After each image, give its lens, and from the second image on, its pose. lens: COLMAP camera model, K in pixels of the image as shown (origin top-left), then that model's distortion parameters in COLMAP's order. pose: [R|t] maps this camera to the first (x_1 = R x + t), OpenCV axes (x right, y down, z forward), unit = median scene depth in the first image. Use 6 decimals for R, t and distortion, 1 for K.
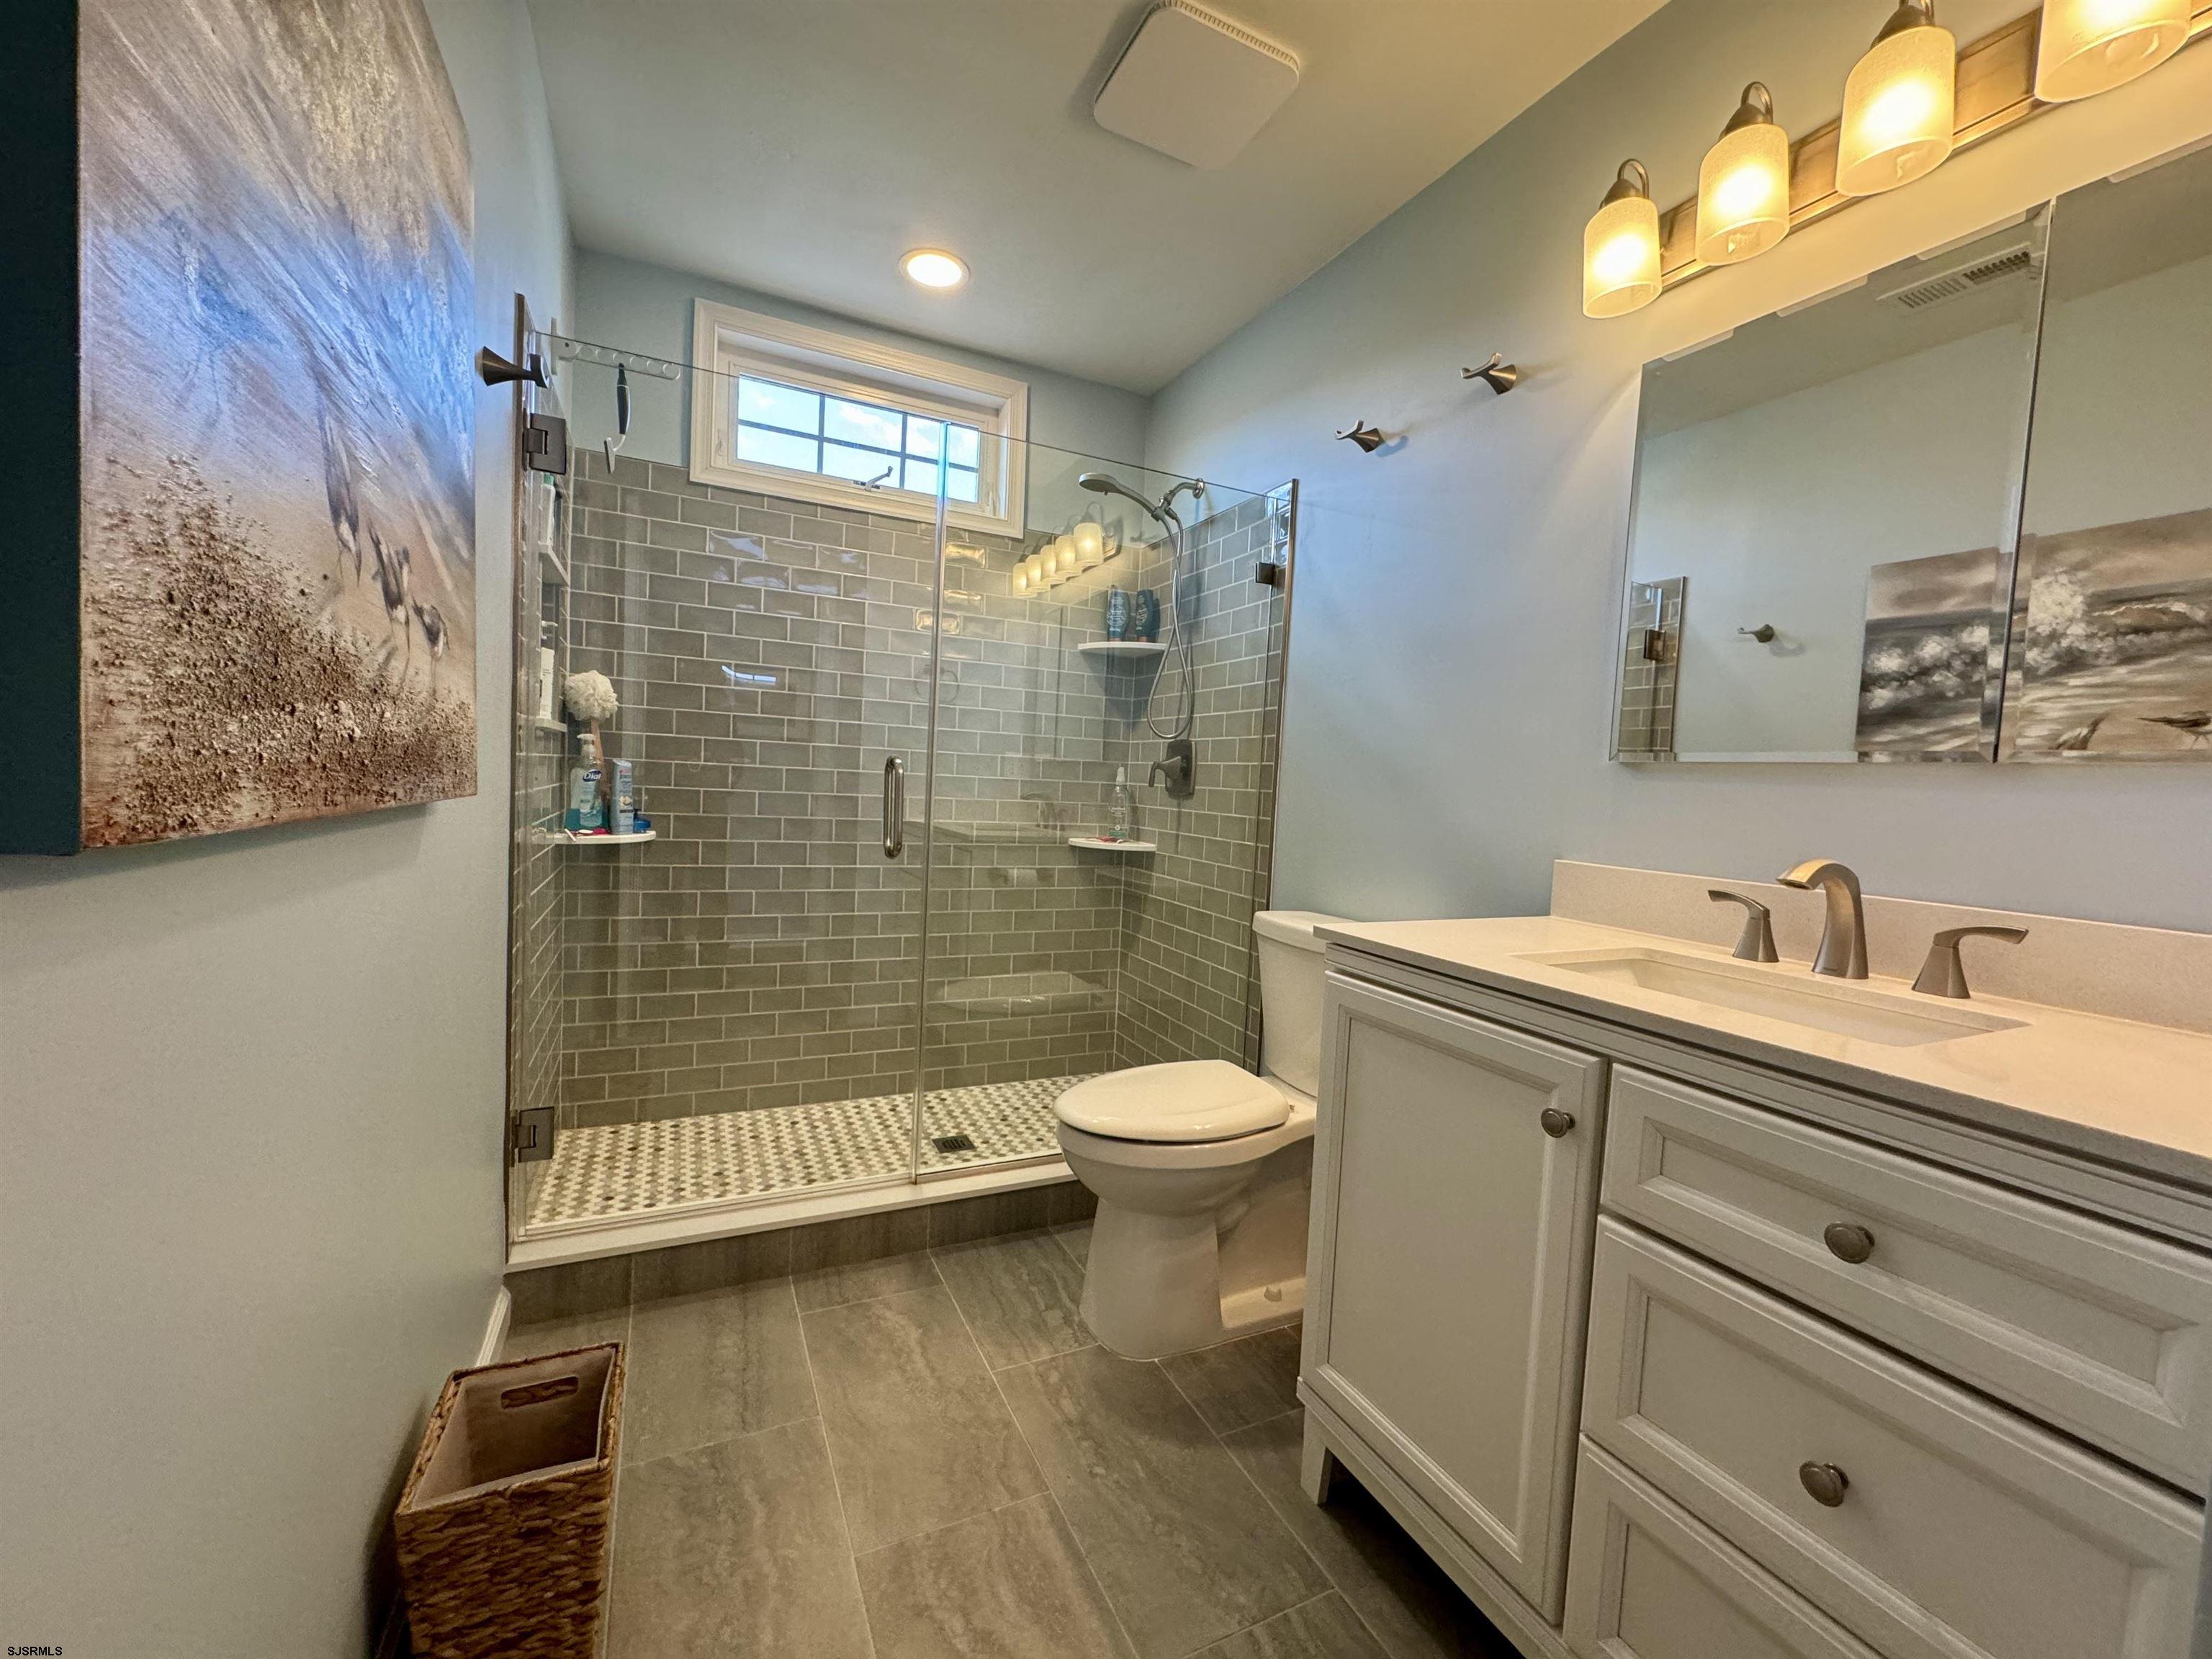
lens RADIAL K [[877.3, 0, 1105.5], [0, 877.3, 825.2], [0, 0, 1]] dist [0.001078, -0.000062]
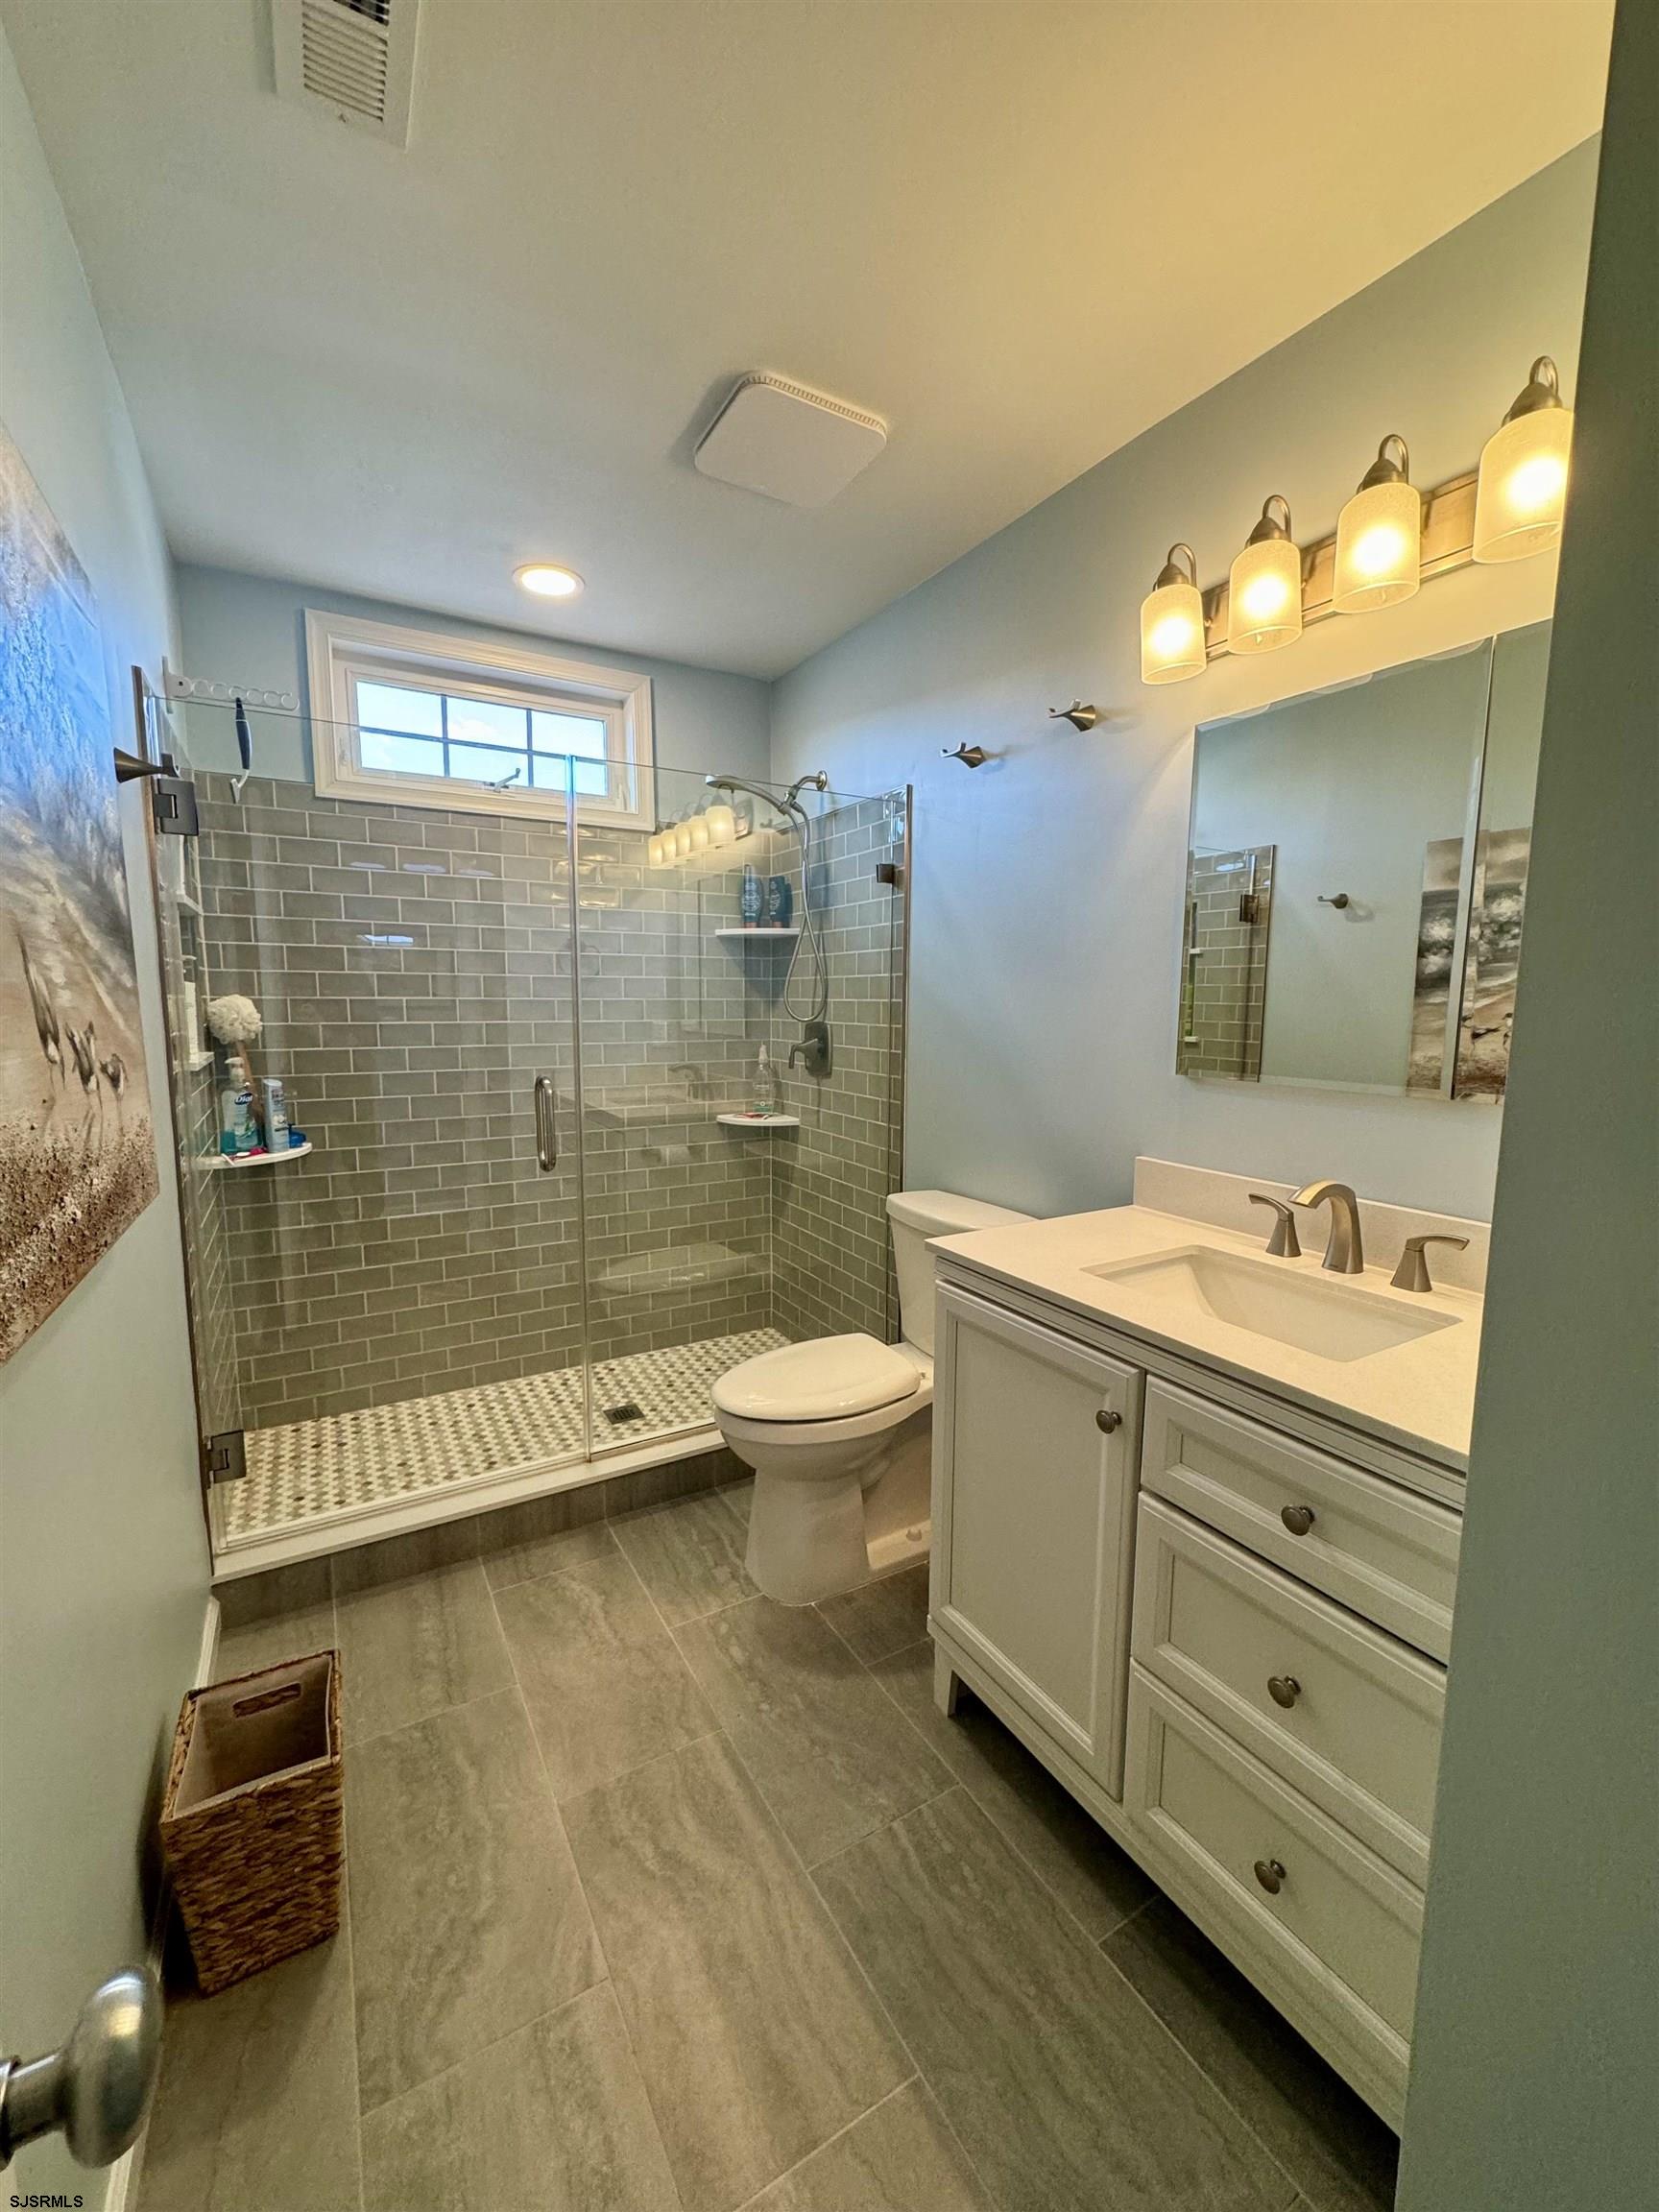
lens RADIAL K [[872.7, 0, 829.5], [0, 872.7, 1106.0], [0, 0, 1]] dist [0.000102, -0.000178]
pose [[0.995785, -0.053272, 0.074656, 0.023064], [0.048141, 0.996460, 0.068921, -0.093271], [-0.078063, -0.065037, 0.994825, -0.076272]]
